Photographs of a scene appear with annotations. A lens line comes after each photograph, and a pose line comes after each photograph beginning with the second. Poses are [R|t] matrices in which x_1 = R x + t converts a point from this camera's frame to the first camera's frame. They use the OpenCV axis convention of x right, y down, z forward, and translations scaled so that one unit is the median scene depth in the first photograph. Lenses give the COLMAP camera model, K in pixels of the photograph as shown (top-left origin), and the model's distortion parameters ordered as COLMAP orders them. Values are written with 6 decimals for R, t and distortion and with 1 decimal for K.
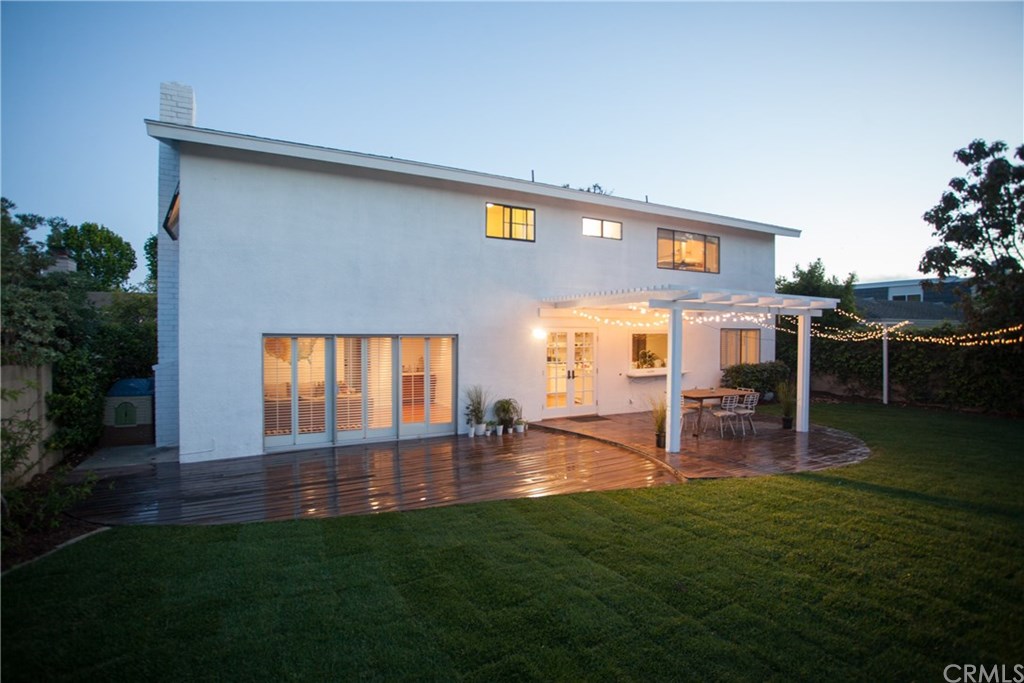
lens RADIAL K [[506.9, 0, 512.0], [0, 506.9, 341.5], [0, 0, 1]] dist [-0.027858, 0.000066]
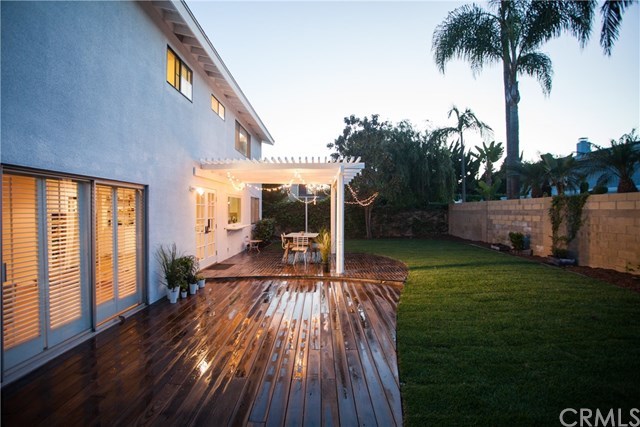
lens RADIAL K [[316.8, 0, 320.0], [0, 316.8, 213.5], [0, 0, 1]] dist [-0.027858, 0.000066]
pose [[0.484405, -0.007833, 0.874809, -0.398354], [0.011383, 0.999932, 0.002650, 0.032156], [-0.874770, 0.008674, 0.484461, 0.467446]]
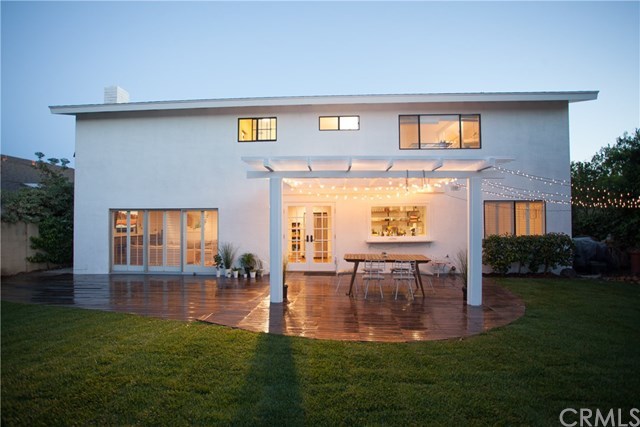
lens RADIAL K [[327.4, 0, 339.7], [0, 327.4, 221.5], [0, 0, 1]] dist [-0.013511, 0.000181]
pose [[0.846280, -0.001949, -0.532735, 0.672594], [-0.003244, 0.999956, -0.008813, 0.030685], [0.532728, 0.009186, 0.846237, 0.345295]]
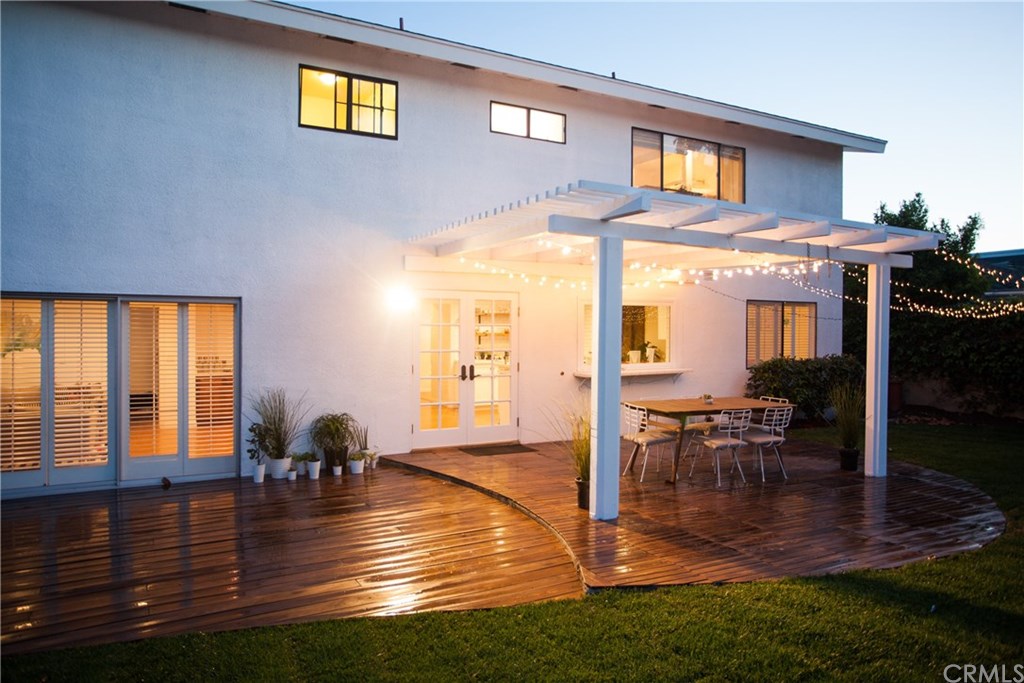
lens RADIAL K [[649.3, 0, 512.0], [0, 649.3, 341.5], [0, 0, 1]] dist [-0.007738, -0.000395]
pose [[0.999603, 0.000392, -0.028175, 0.197842], [-0.000514, 0.999991, -0.004312, 0.035086], [0.028173, 0.004325, 0.999594, 0.276363]]
